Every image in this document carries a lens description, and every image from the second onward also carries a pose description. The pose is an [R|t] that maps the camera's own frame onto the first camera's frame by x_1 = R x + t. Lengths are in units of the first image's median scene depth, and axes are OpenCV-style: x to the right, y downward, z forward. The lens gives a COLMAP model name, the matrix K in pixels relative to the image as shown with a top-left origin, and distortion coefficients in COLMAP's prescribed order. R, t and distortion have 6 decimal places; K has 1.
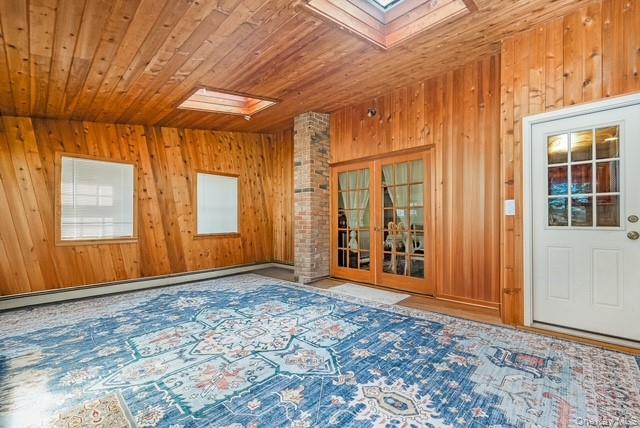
lens RADIAL K [[273.8, 0, 319.3], [0, 273.8, 220.0], [0, 0, 1]] dist [-0.001682, -0.000076]
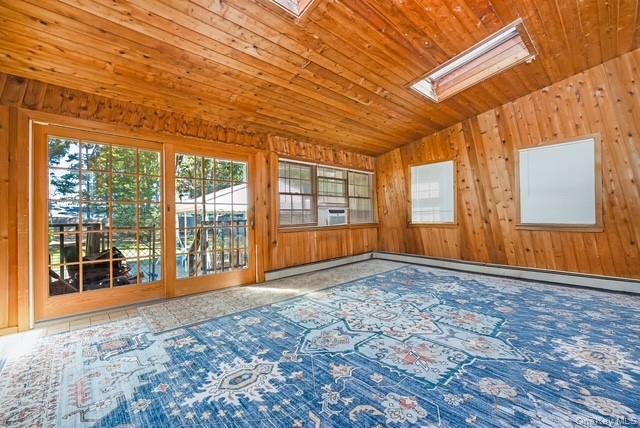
lens RADIAL K [[267.1, 0, 319.4], [0, 267.1, 214.5], [0, 0, 1]] dist [-0.002813, -0.000058]
pose [[-0.073619, -0.002709, -0.997283, 0.801023], [0.018301, 0.999824, -0.004067, 0.034694], [0.997118, -0.018551, -0.073557, 0.873721]]
